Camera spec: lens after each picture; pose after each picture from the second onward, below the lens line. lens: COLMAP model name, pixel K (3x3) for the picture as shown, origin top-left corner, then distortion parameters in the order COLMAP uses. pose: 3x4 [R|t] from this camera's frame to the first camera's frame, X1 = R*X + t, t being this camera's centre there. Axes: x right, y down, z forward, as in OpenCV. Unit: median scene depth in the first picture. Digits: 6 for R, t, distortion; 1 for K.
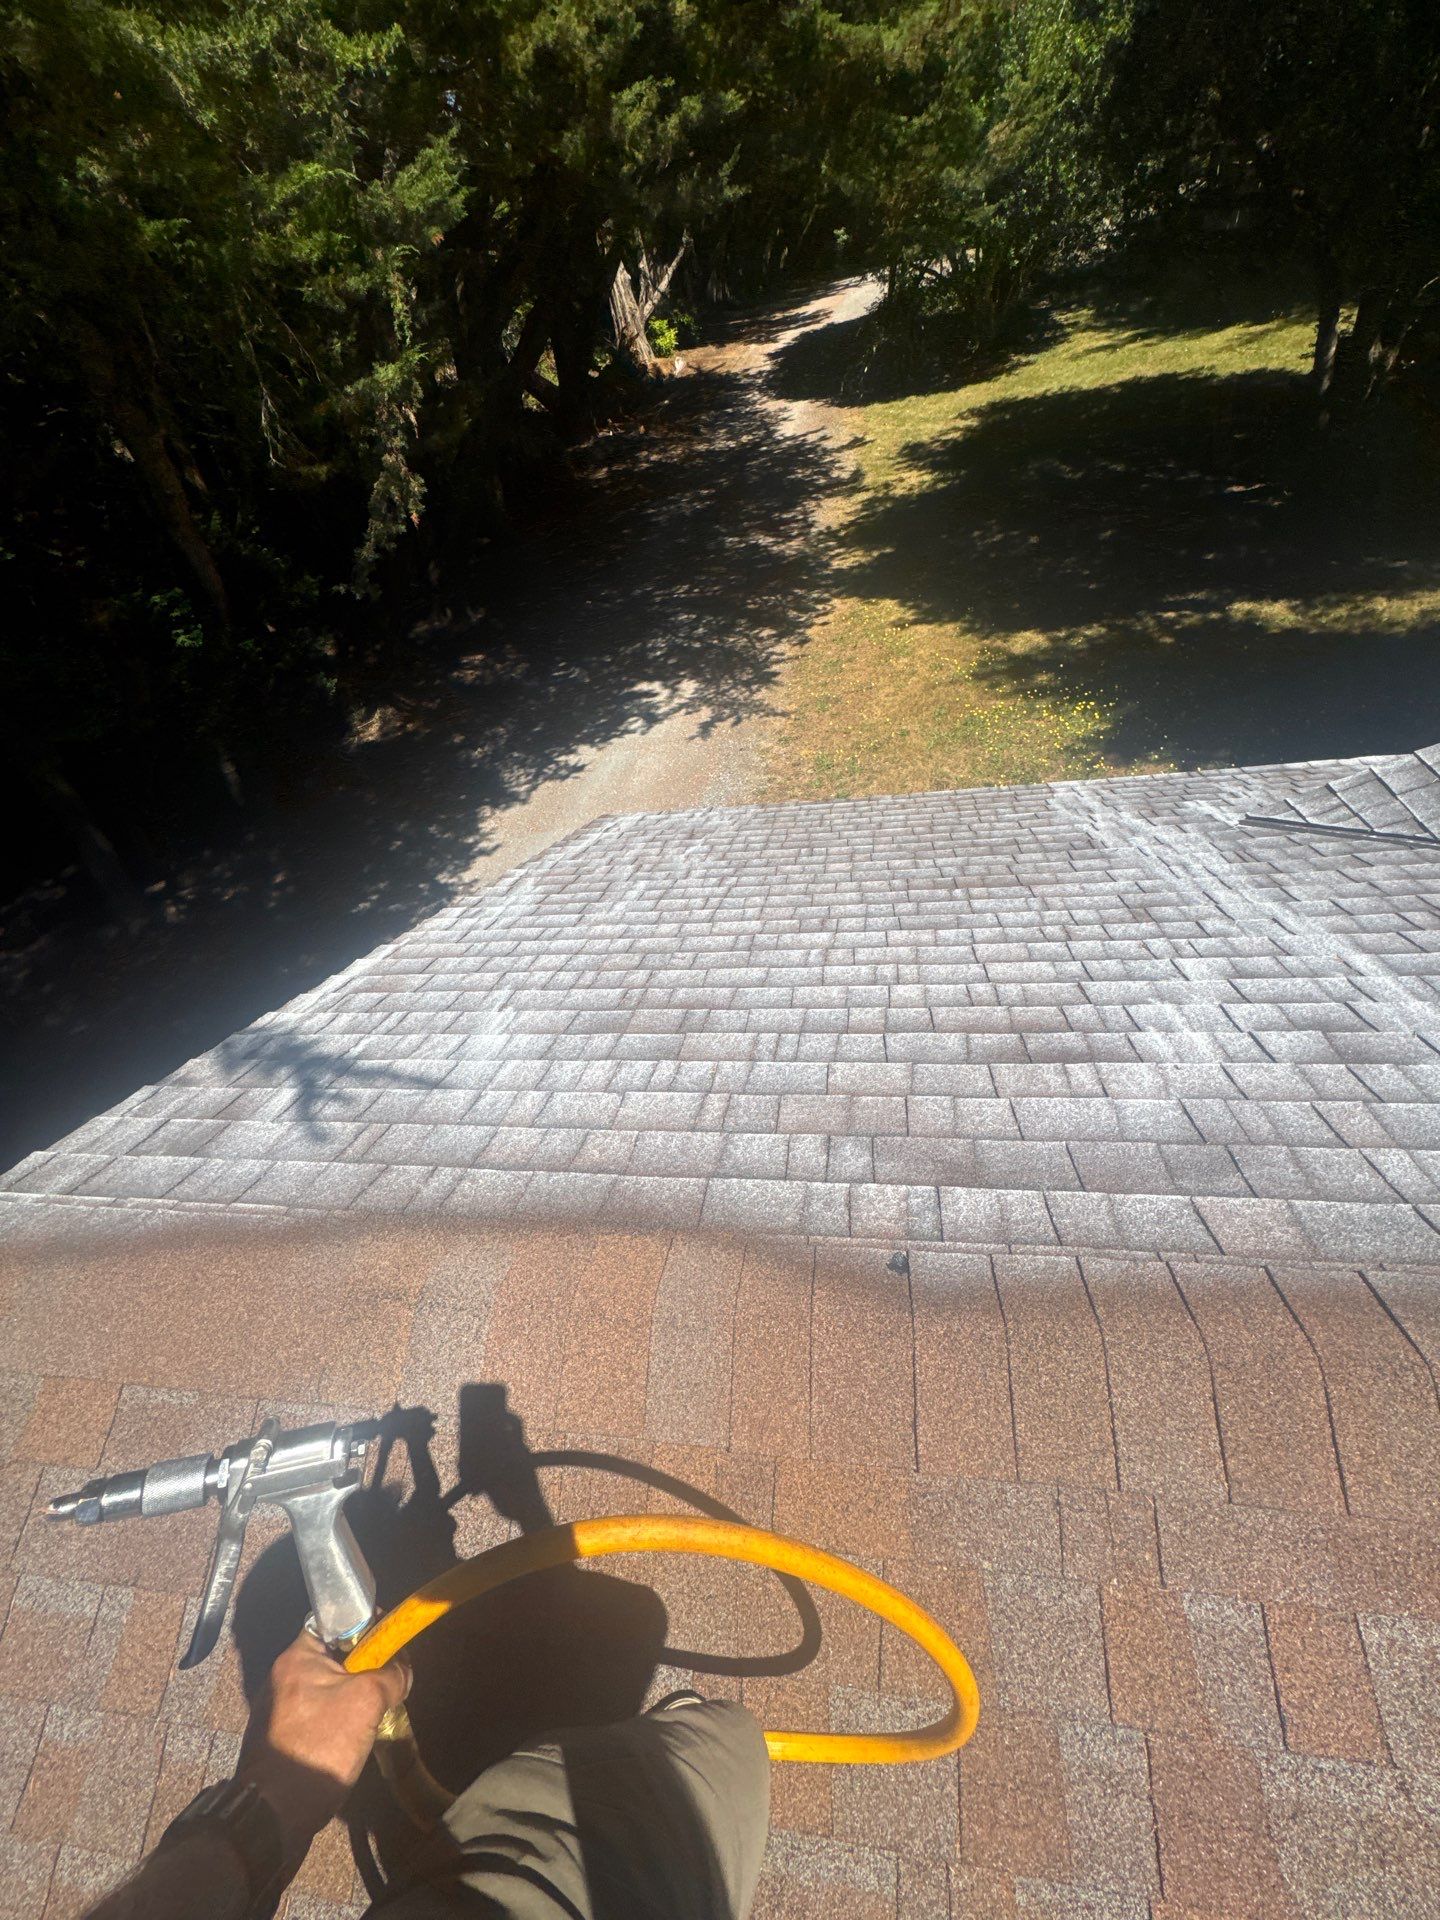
lens RADIAL K [[762.2, 0, 725.0], [0, 762.2, 954.9], [0, 0, 1]] dist [-0.003910, -0.000269]
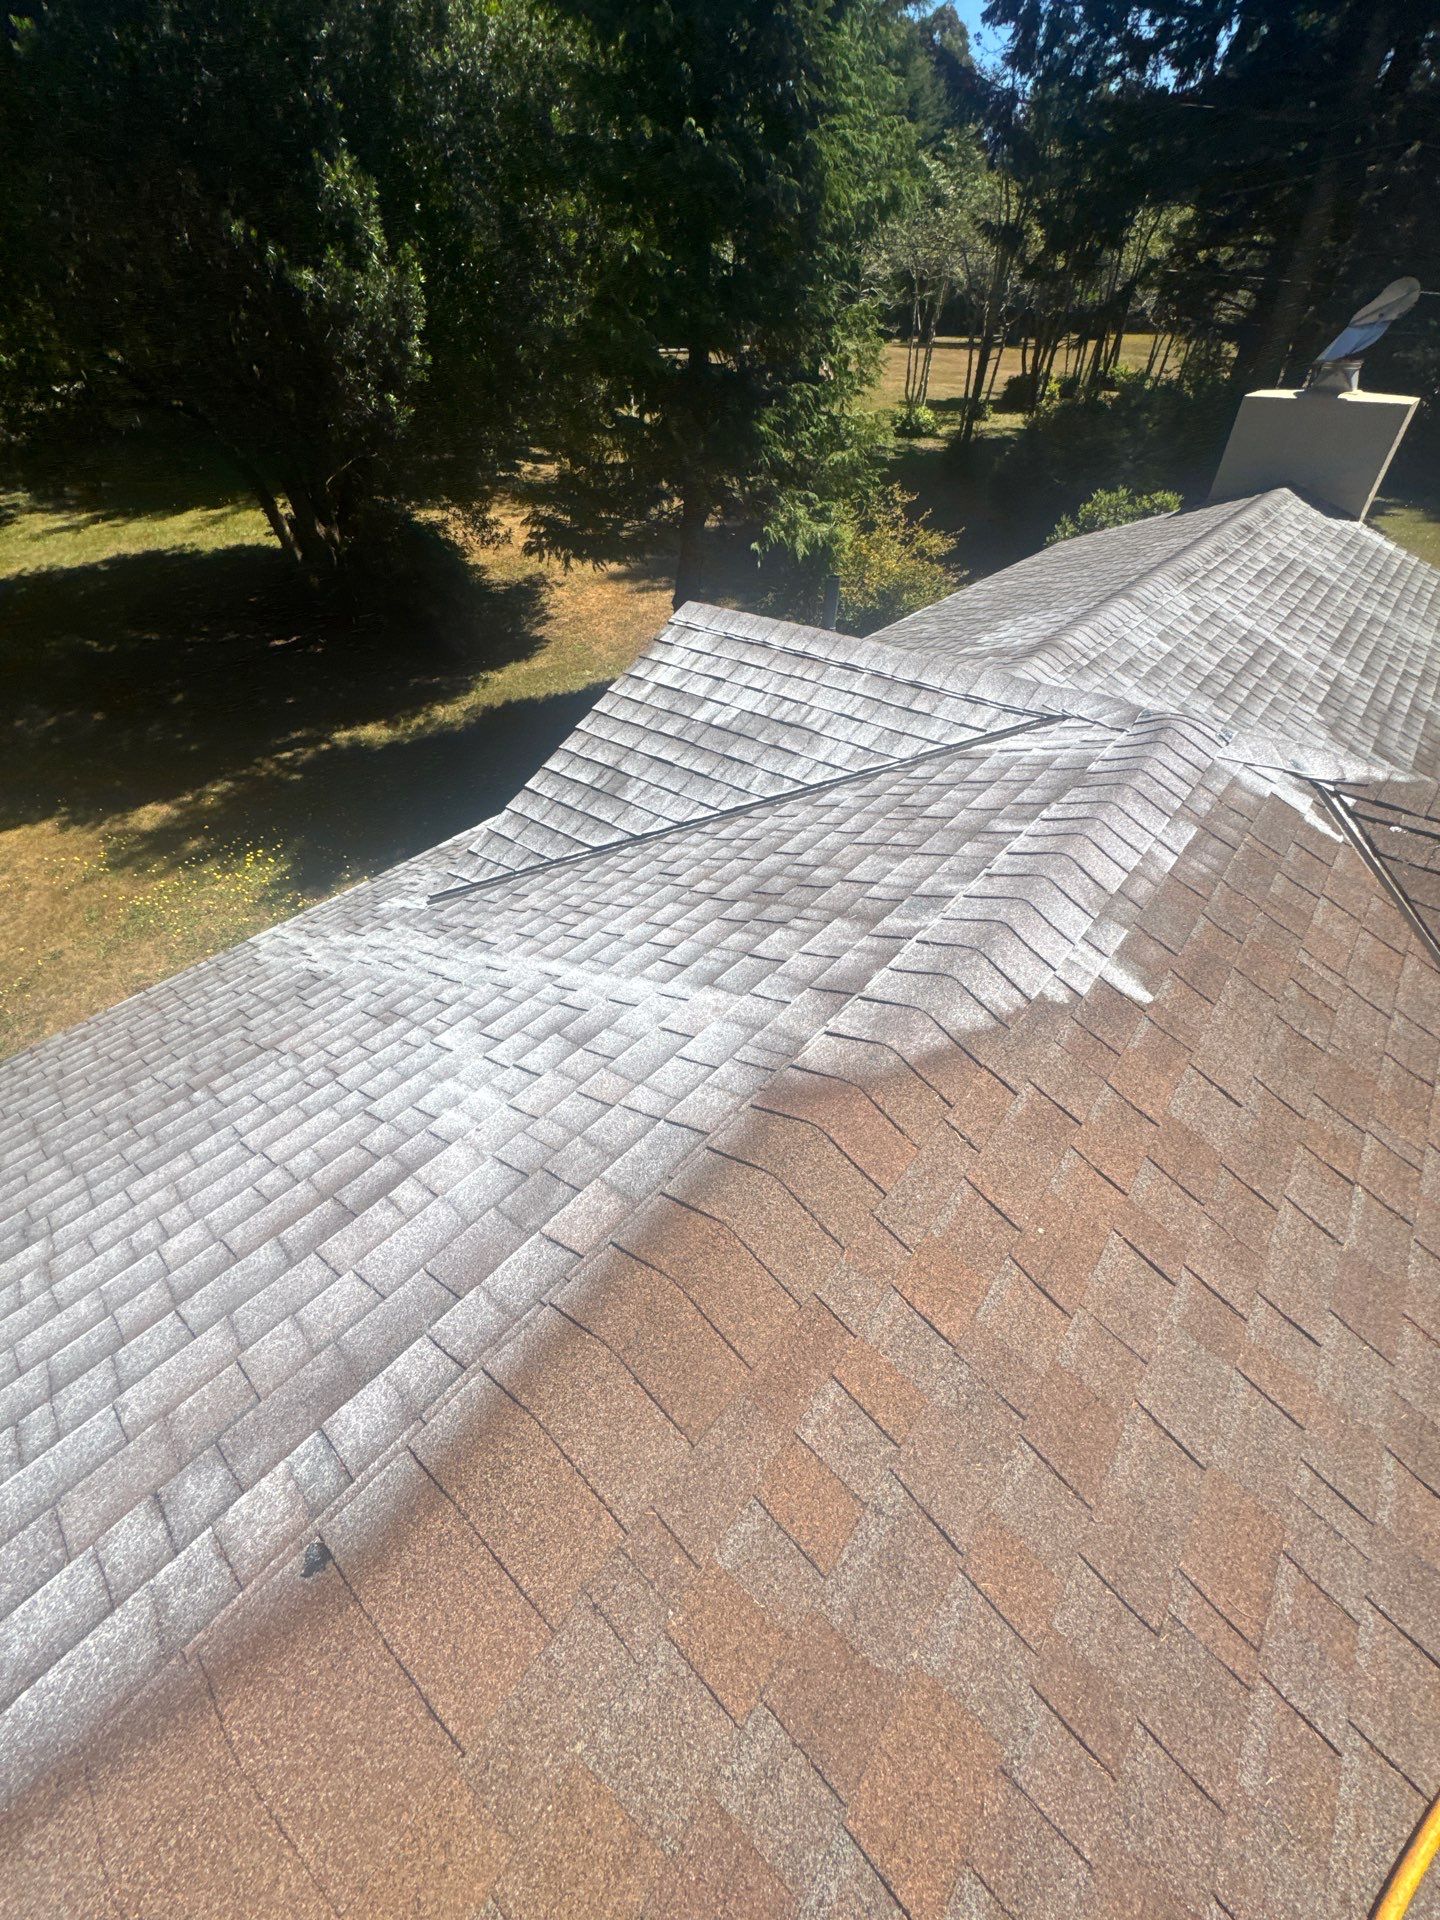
lens RADIAL K [[762.2, 0, 713.7], [0, 762.2, 954.4], [0, 0, 1]] dist [-0.003910, -0.000269]
pose [[0.533470, -0.409652, 0.739996, 0.046528], [0.525343, 0.846150, 0.089693, 0.010169], [-0.662891, 0.340904, 0.666604, 0.001078]]
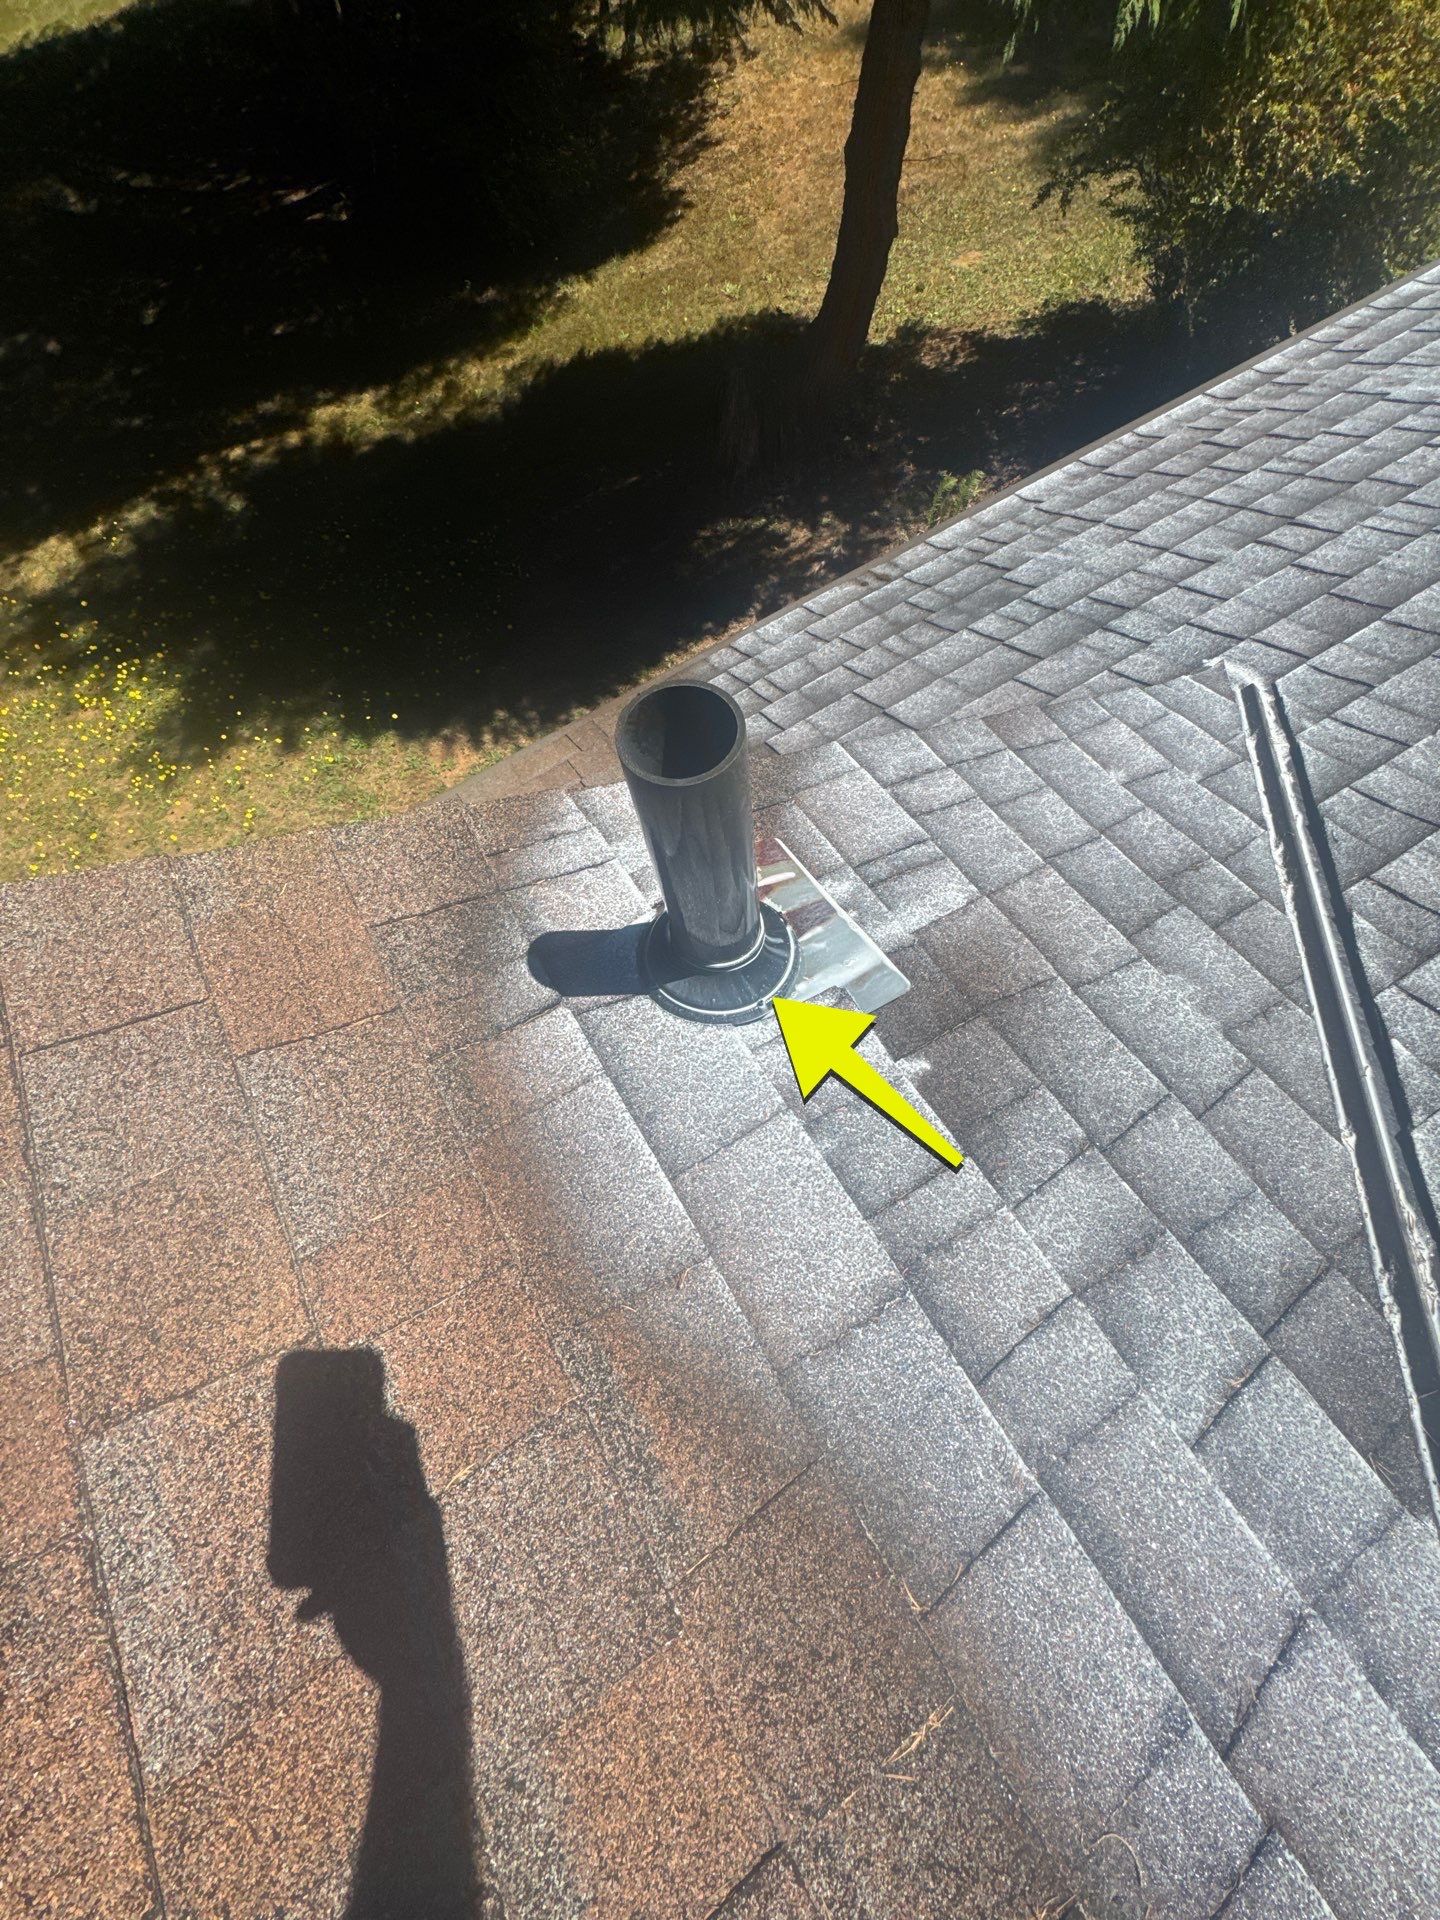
lens RADIAL K [[762.2, 0, 721.1], [0, 762.2, 965.3], [0, 0, 1]] dist [-0.003910, -0.000269]
pose [[0.777632, -0.528851, 0.340008, 2.013868], [0.419153, 0.839159, 0.346588, -0.498144], [-0.468614, -0.127002, 0.874226, 0.574267]]
